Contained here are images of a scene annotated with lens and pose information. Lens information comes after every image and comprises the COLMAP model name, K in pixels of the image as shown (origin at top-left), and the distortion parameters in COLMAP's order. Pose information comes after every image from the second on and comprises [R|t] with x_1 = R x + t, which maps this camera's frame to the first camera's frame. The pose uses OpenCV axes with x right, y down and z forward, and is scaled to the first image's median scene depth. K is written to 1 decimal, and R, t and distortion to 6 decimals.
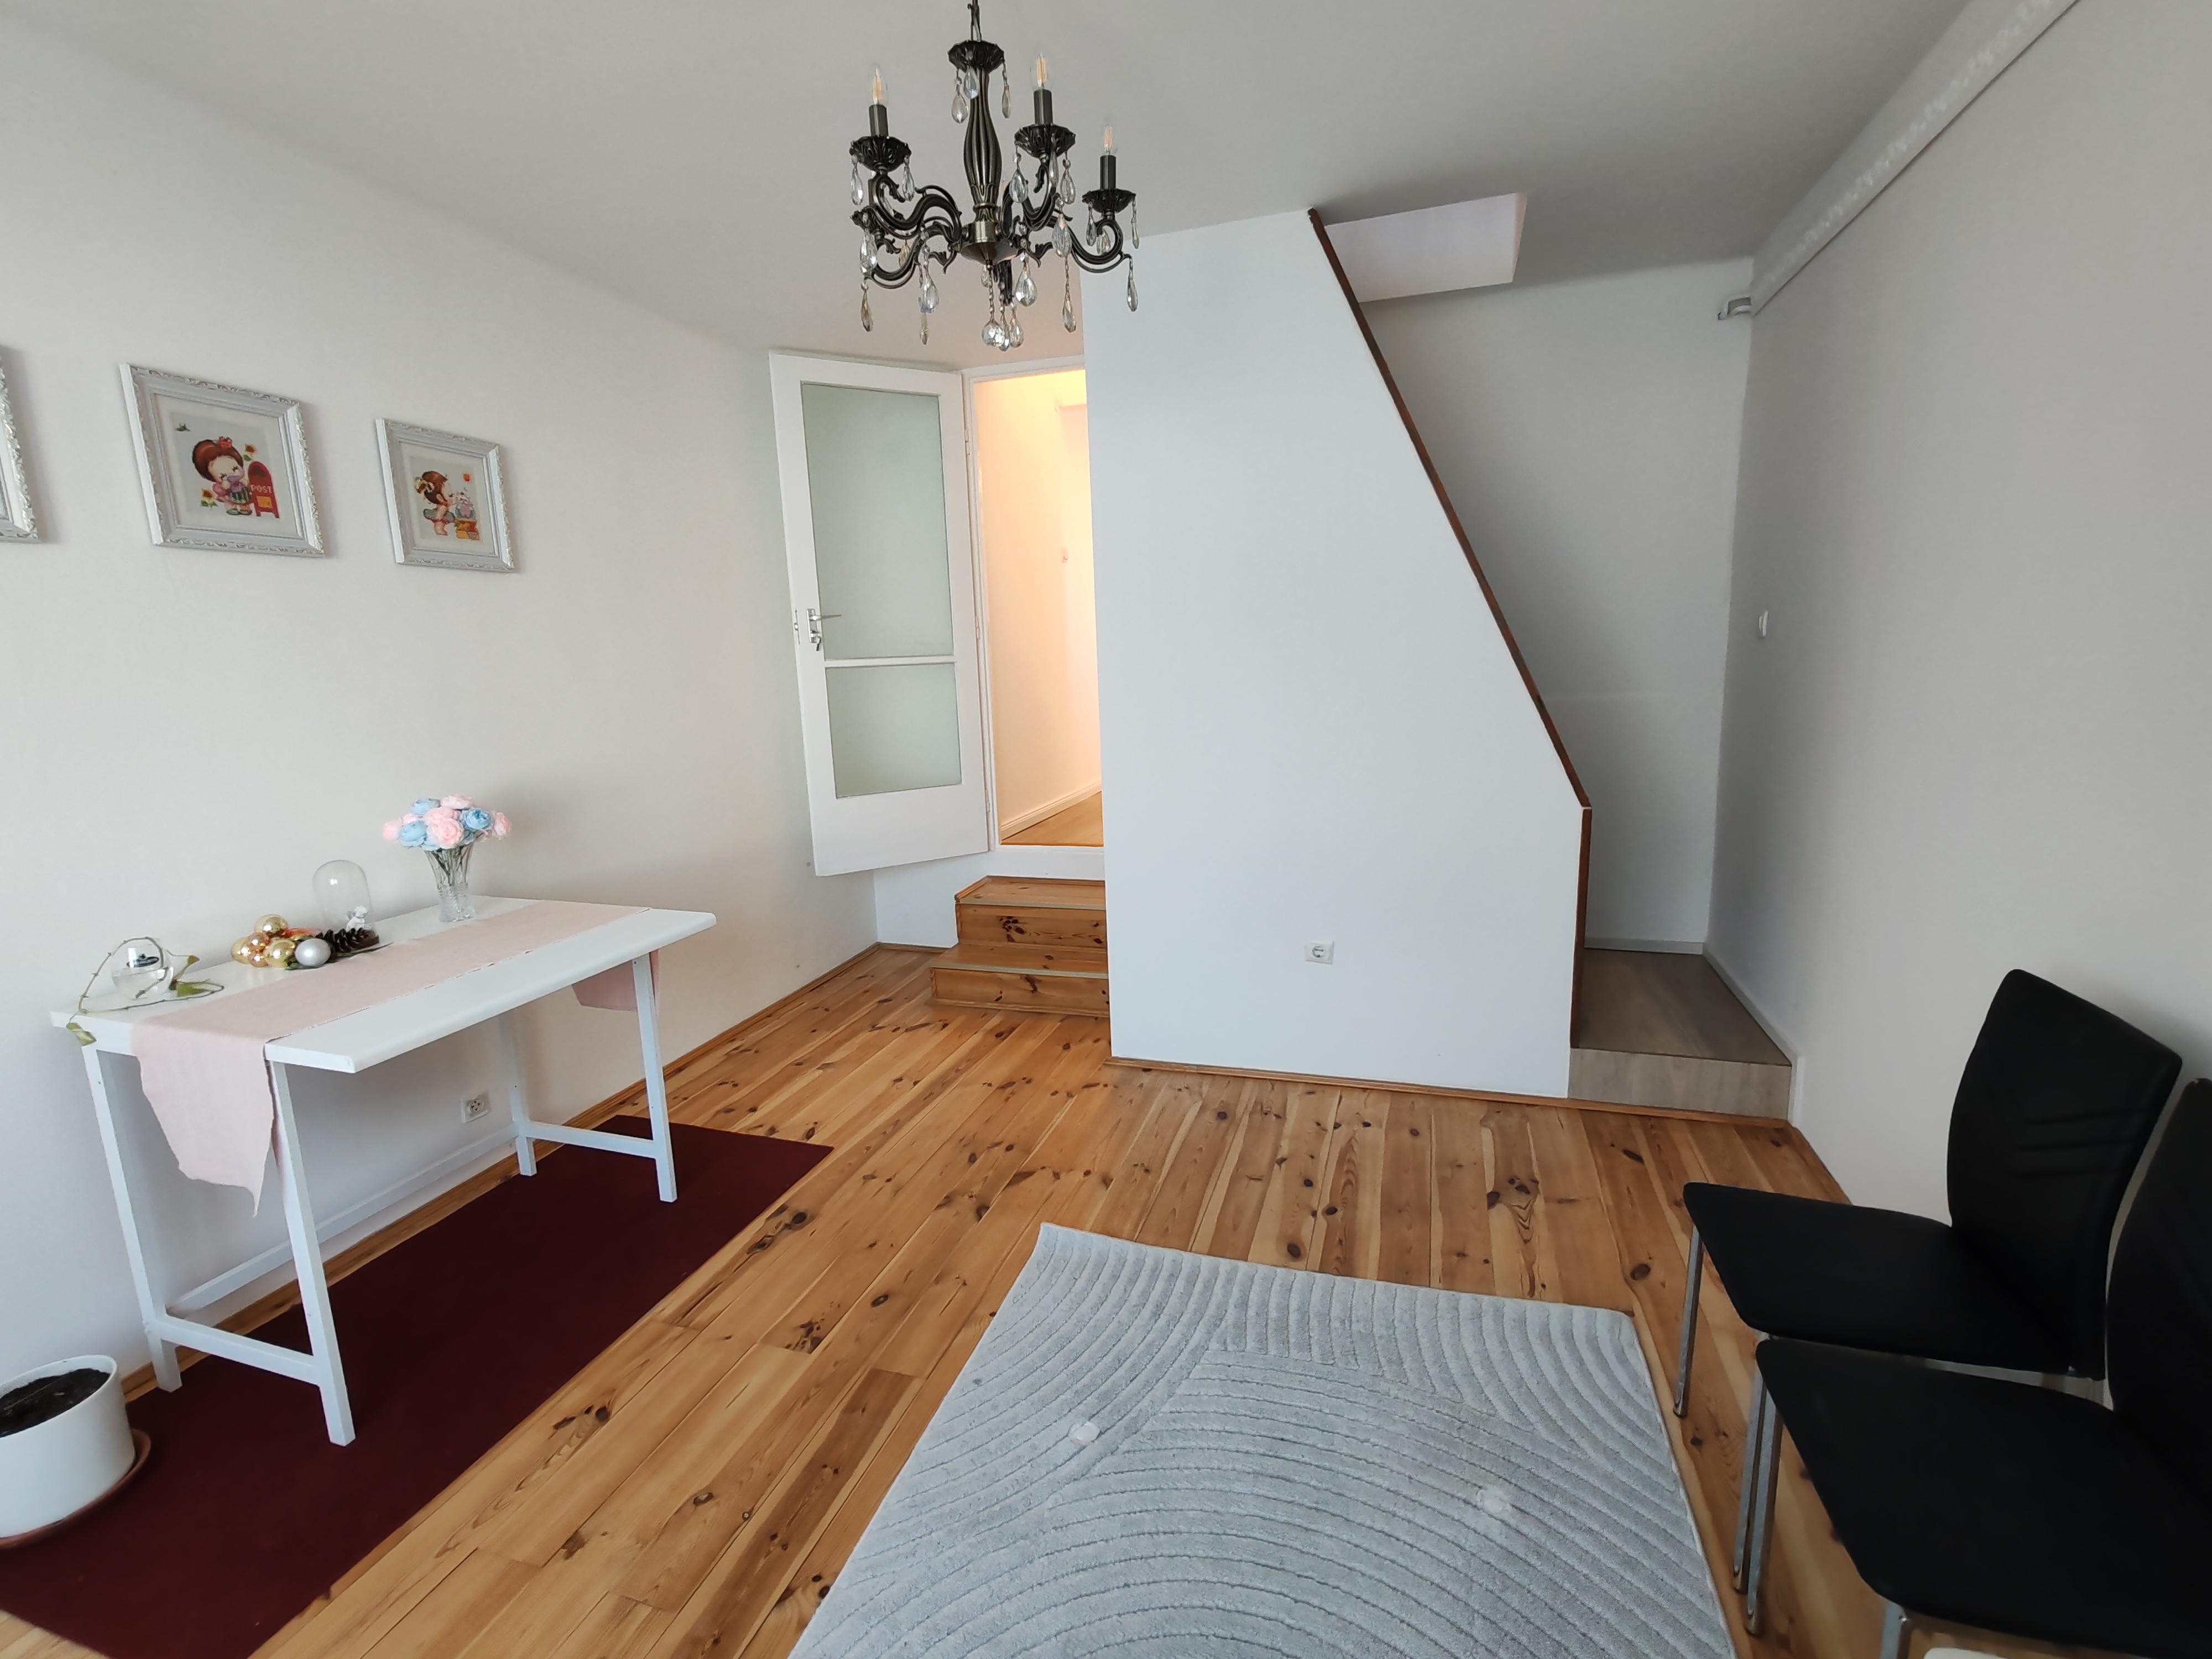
lens RADIAL K [[1003.7, 0, 1117.6], [0, 1003.7, 823.4], [0, 0, 1]] dist [-0.000089, 0.003222]
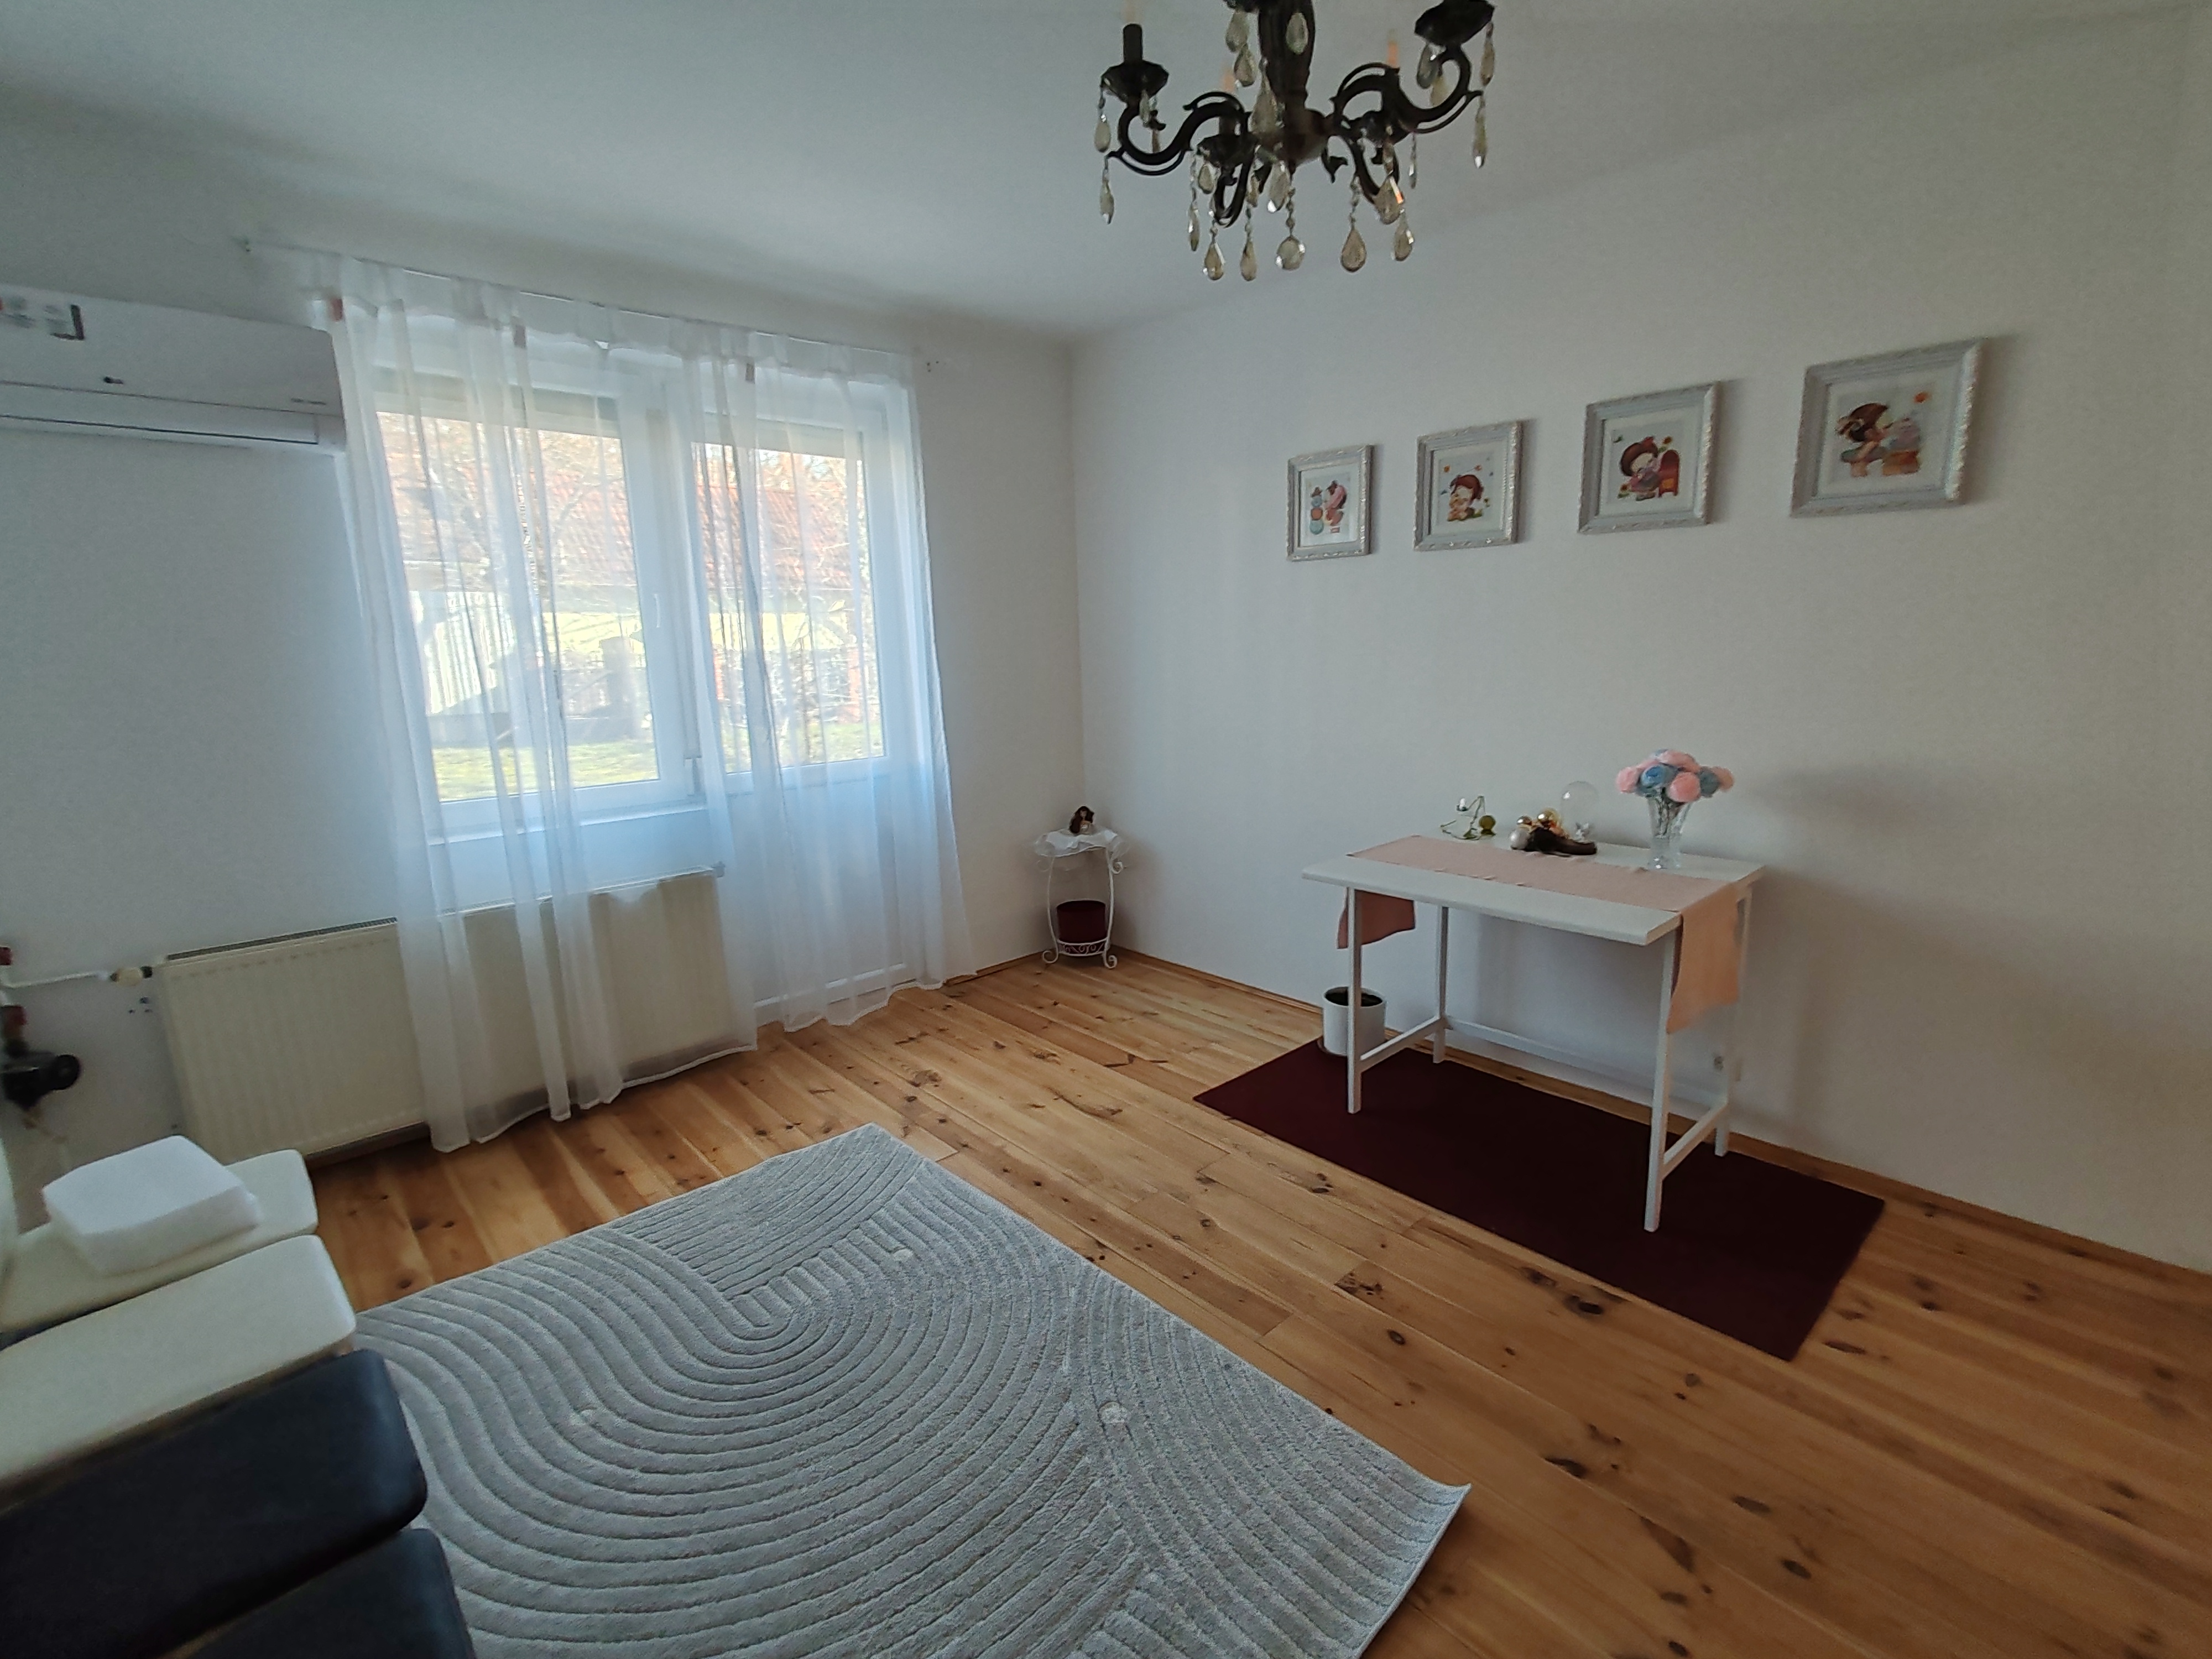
lens RADIAL K [[1003.7, 0, 1107.2], [0, 1003.7, 827.5], [0, 0, 1]] dist [-0.000089, 0.003222]
pose [[-0.507432, 0.206812, -0.836505, 0.537241], [-0.115232, 0.945765, 0.303726, -0.204663], [0.853952, 0.250512, -0.456081, 1.007753]]
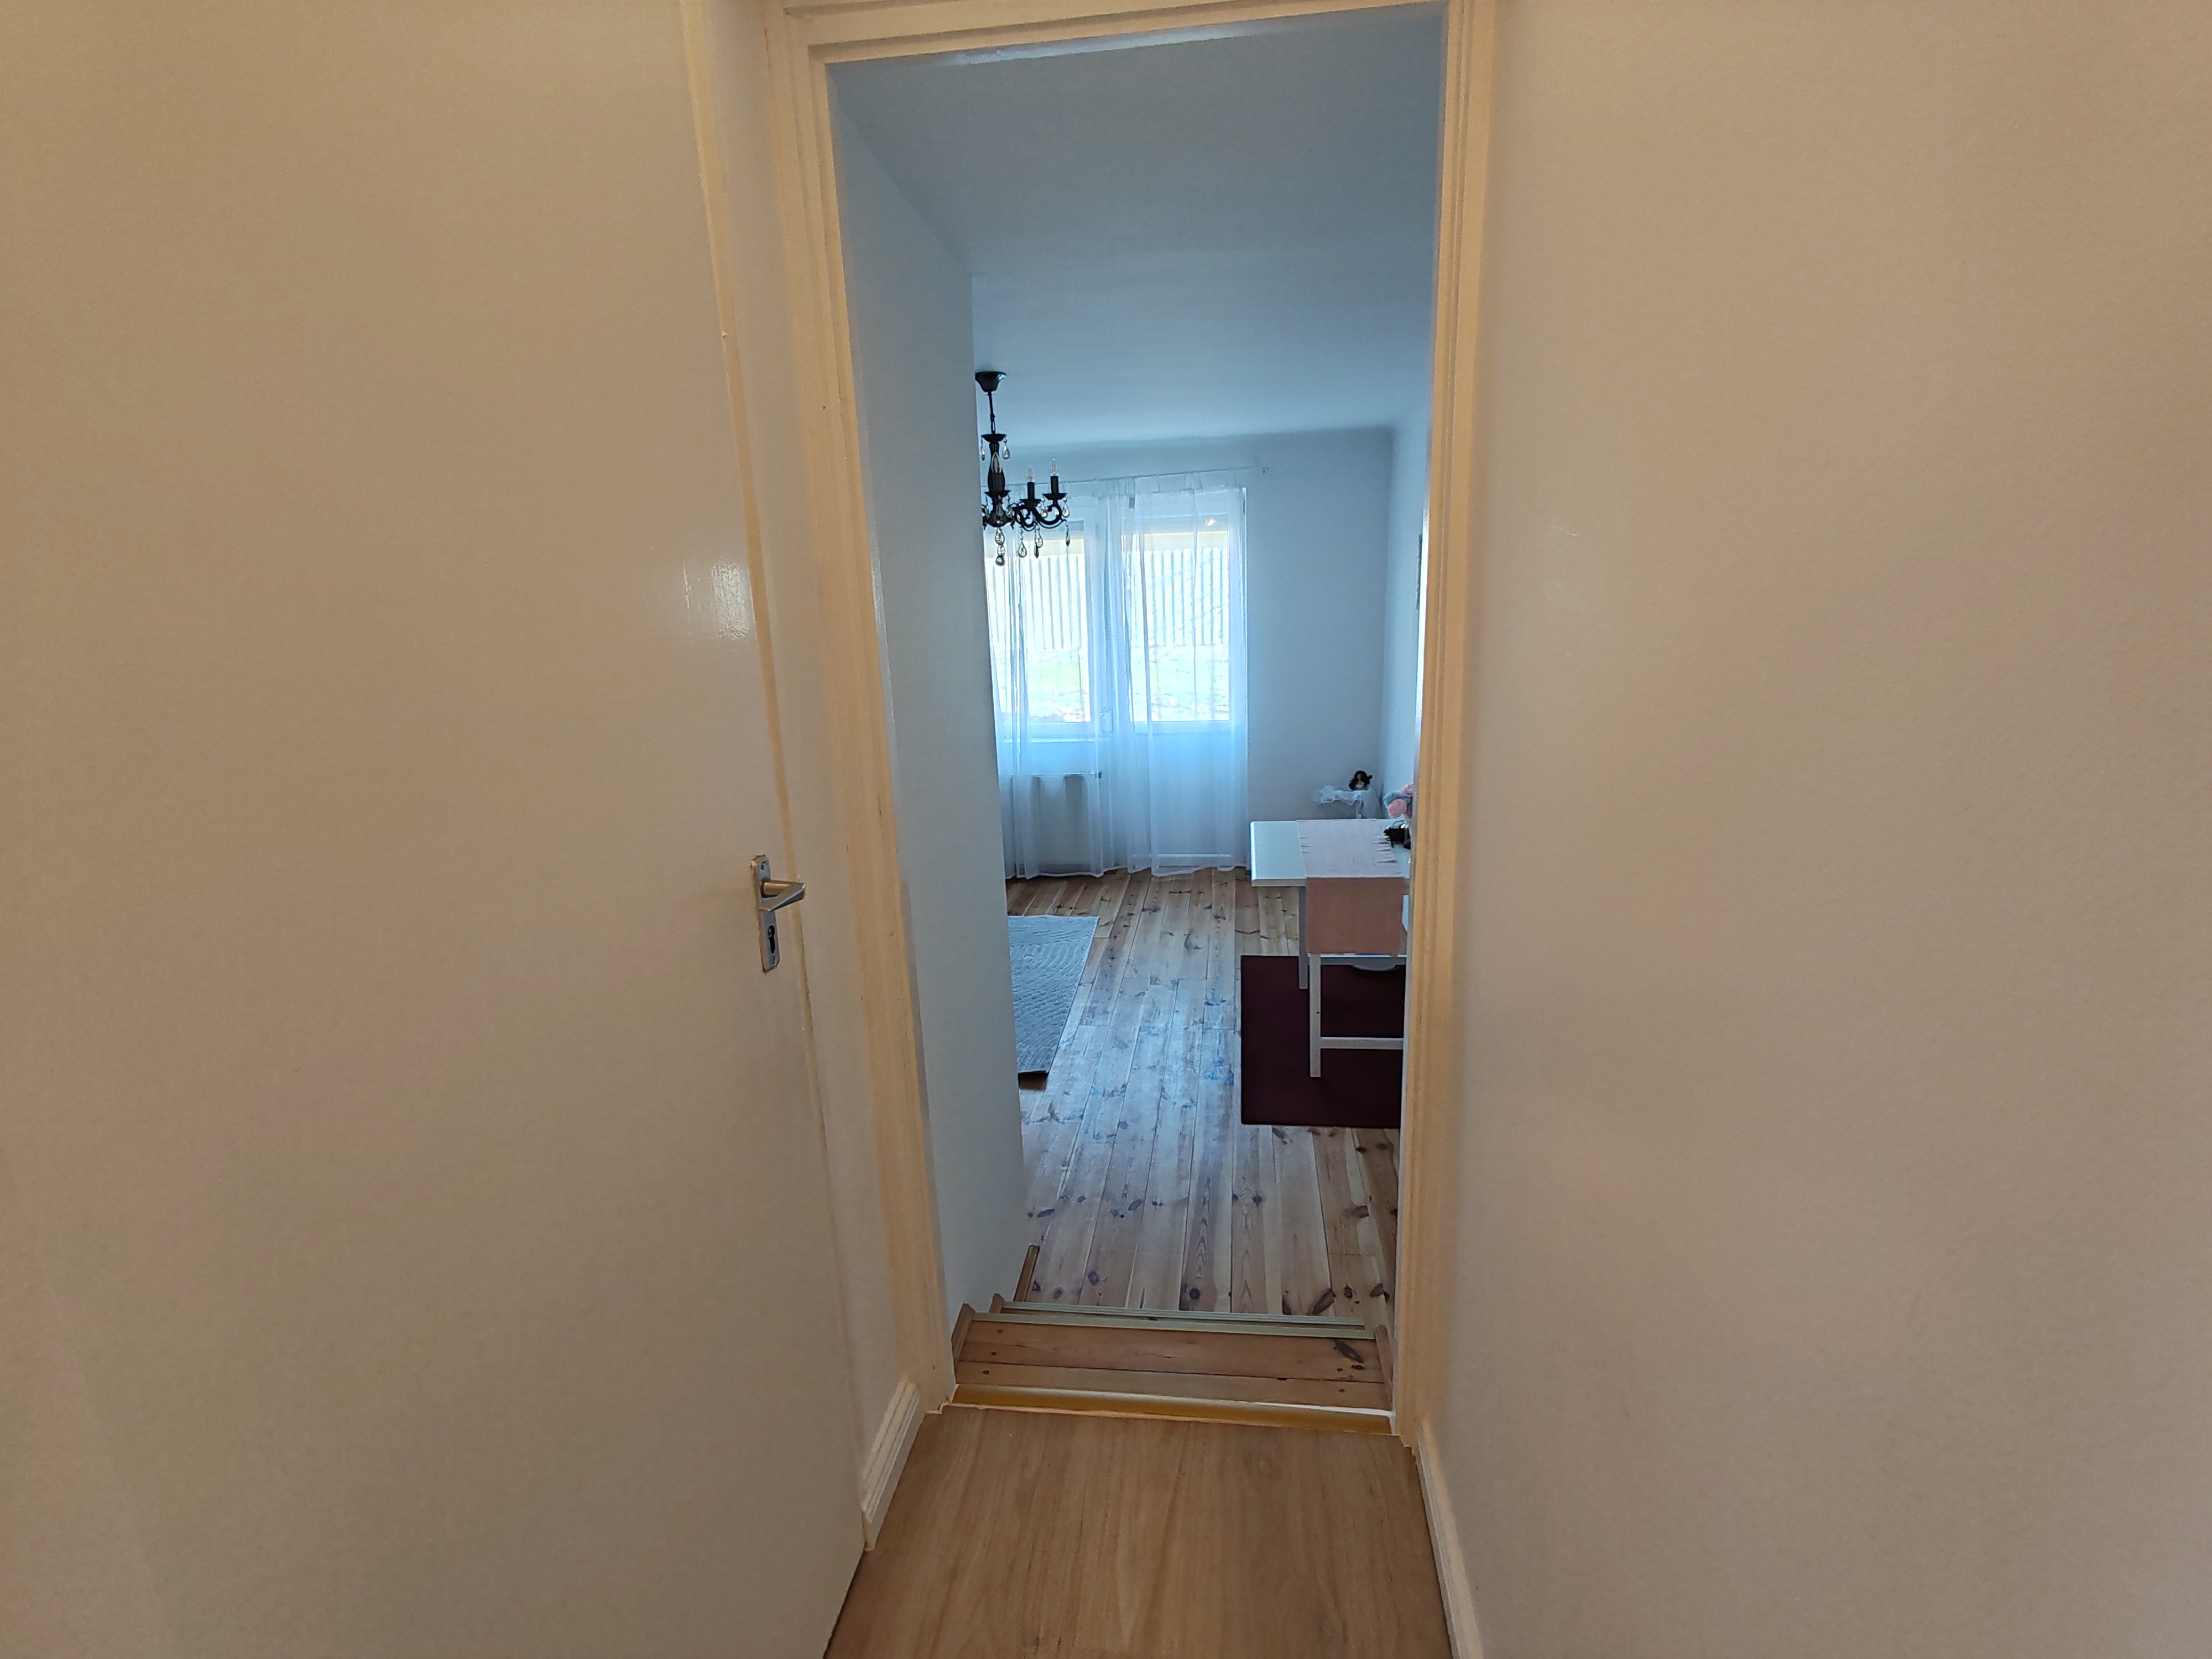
lens RADIAL K [[1003.7, 0, 1101.7], [0, 1003.7, 836.0], [0, 0, 1]] dist [-0.000089, 0.003222]
pose [[-0.983347, 0.108880, -0.145509, 0.029021], [0.037477, 0.904944, 0.423877, -0.624341], [0.177829, 0.411366, -0.893955, 2.332857]]
